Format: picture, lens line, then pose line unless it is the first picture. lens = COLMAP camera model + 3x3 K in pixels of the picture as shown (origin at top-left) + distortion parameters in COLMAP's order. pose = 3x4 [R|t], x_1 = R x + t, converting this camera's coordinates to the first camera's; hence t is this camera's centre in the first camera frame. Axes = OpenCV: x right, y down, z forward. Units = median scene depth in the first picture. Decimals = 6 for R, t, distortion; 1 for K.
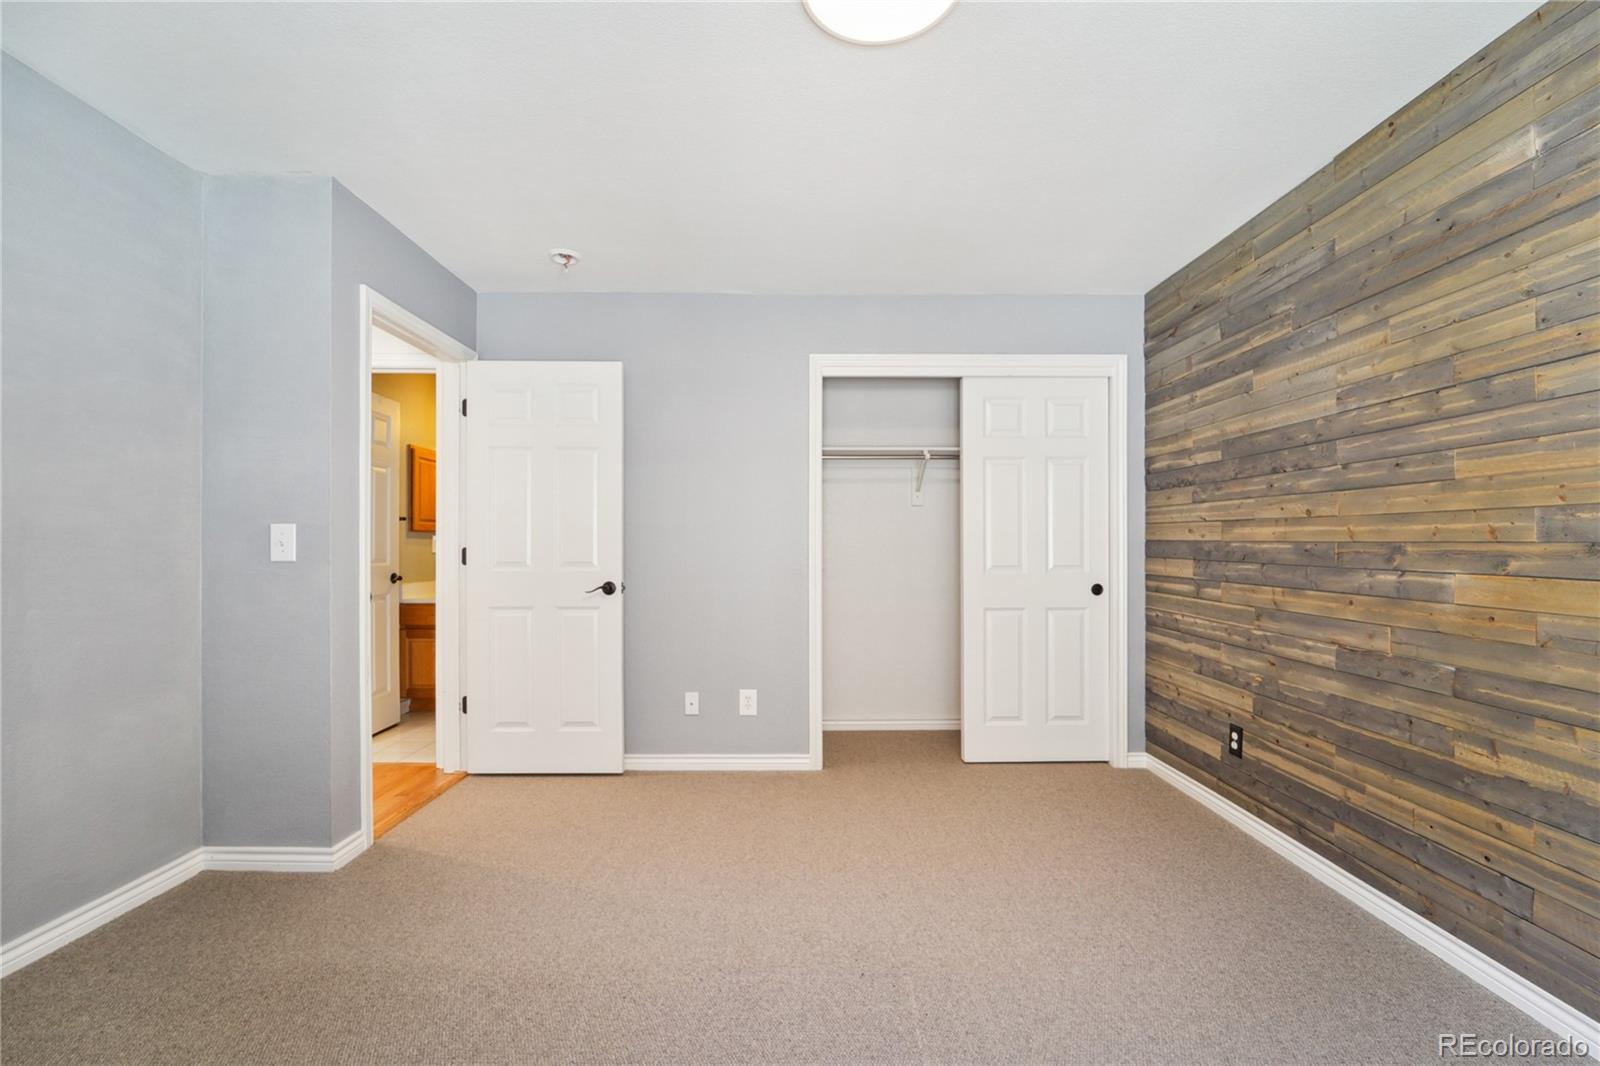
lens RADIAL K [[671.9, 0, 792.9], [0, 671.9, 547.1], [0, 0, 1]] dist [-0.001219, -0.000350]
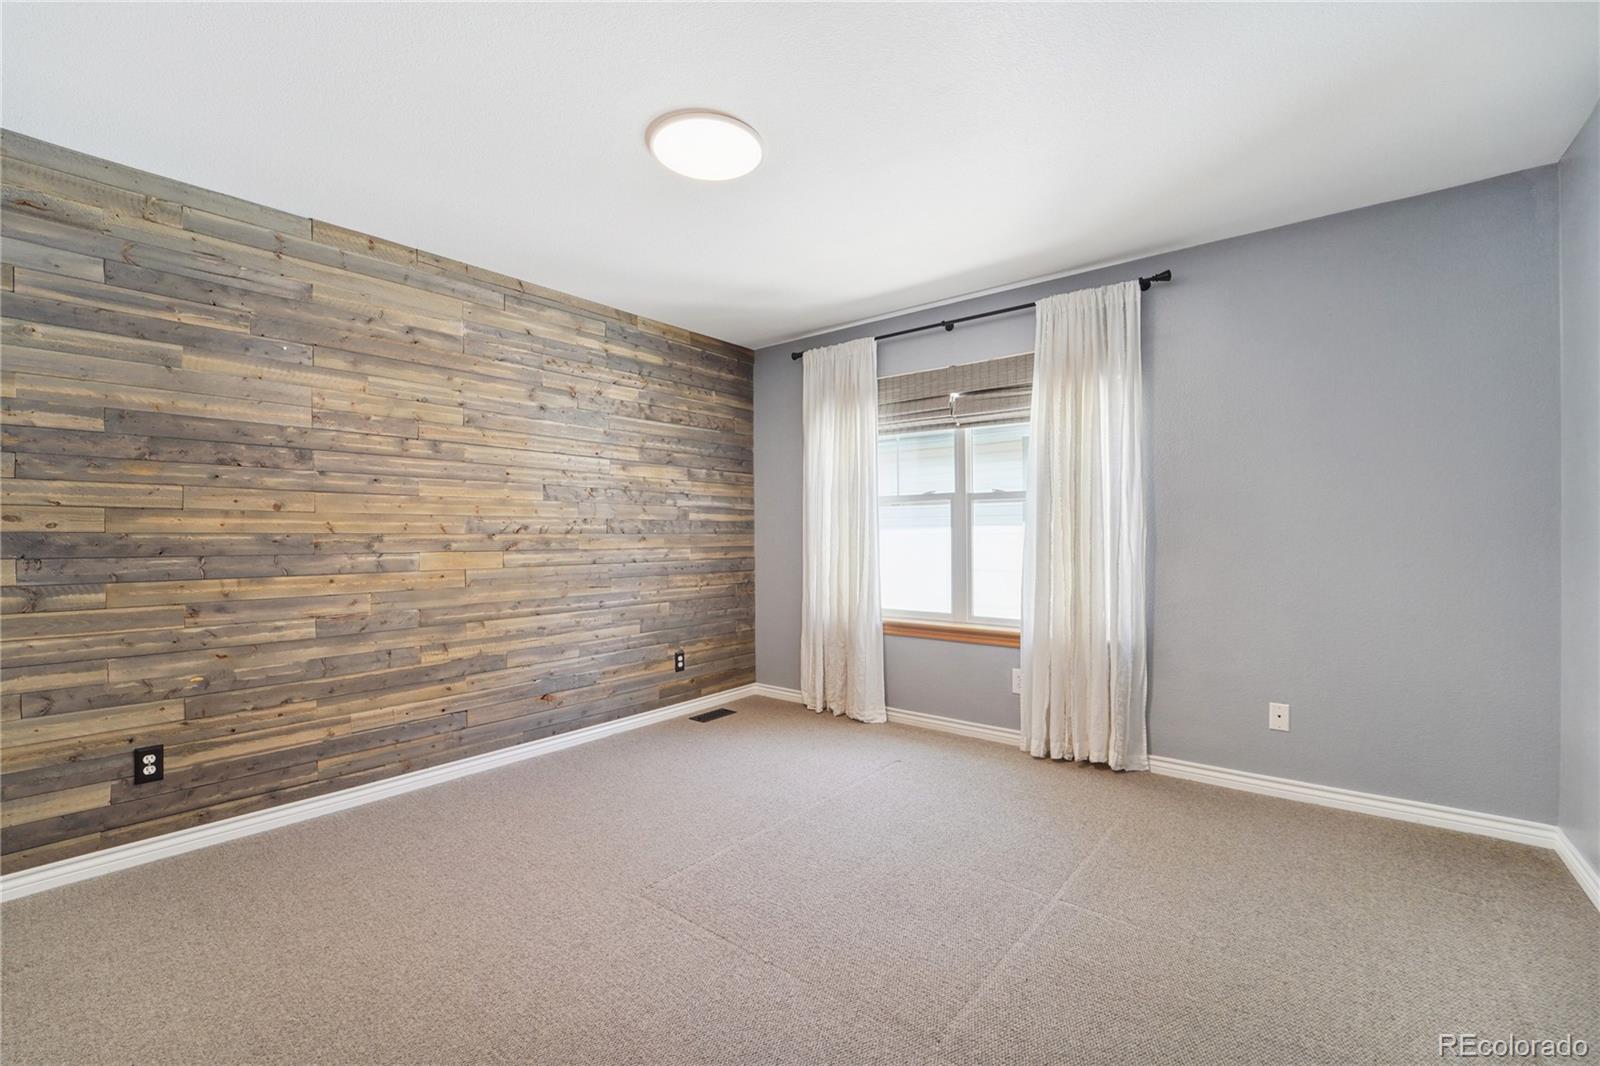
lens RADIAL K [[671.9, 0, 792.9], [0, 671.9, 547.1], [0, 0, 1]] dist [-0.001219, -0.000350]
pose [[-0.772405, -0.006837, 0.635093, -0.633447], [0.009367, 0.999711, 0.022155, -0.002049], [-0.635061, 0.023062, -0.772118, 1.374618]]
